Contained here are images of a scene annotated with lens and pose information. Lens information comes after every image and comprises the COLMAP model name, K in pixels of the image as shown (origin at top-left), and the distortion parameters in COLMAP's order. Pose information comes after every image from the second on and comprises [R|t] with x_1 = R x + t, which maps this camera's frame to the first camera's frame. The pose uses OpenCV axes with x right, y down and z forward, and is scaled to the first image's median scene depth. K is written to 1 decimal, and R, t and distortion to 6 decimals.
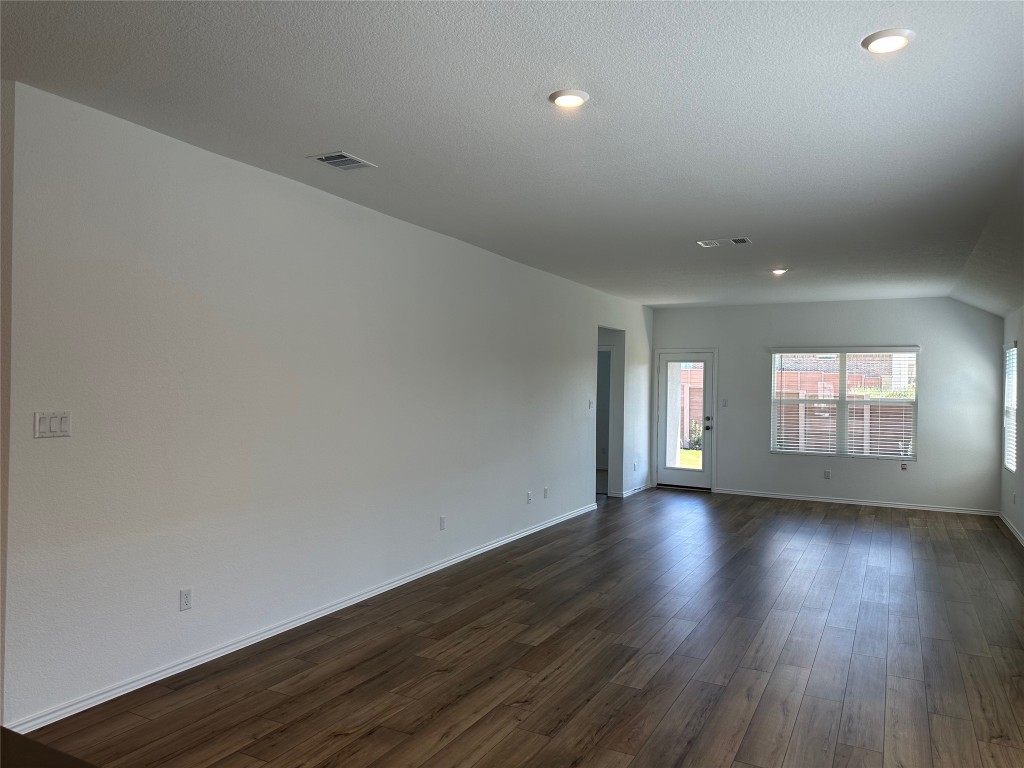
lens RADIAL K [[728.0, 0, 514.1], [0, 728.0, 390.1], [0, 0, 1]] dist [0.036323, -0.017893]
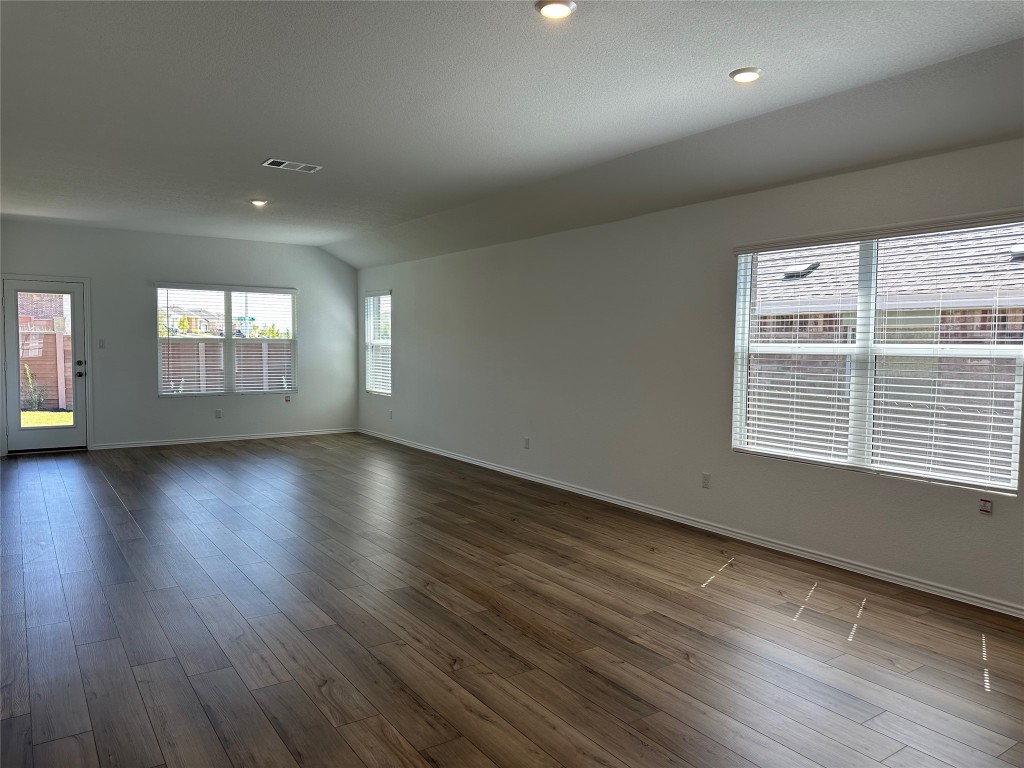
lens RADIAL K [[728.0, 0, 512.0], [0, 728.0, 378.0], [0, 0, 1]] dist [0.036323, -0.017893]
pose [[0.455190, -0.056595, 0.888594, -0.291510], [0.004474, 0.998111, 0.061278, 0.008189], [-0.890383, -0.023918, 0.454583, 0.210806]]
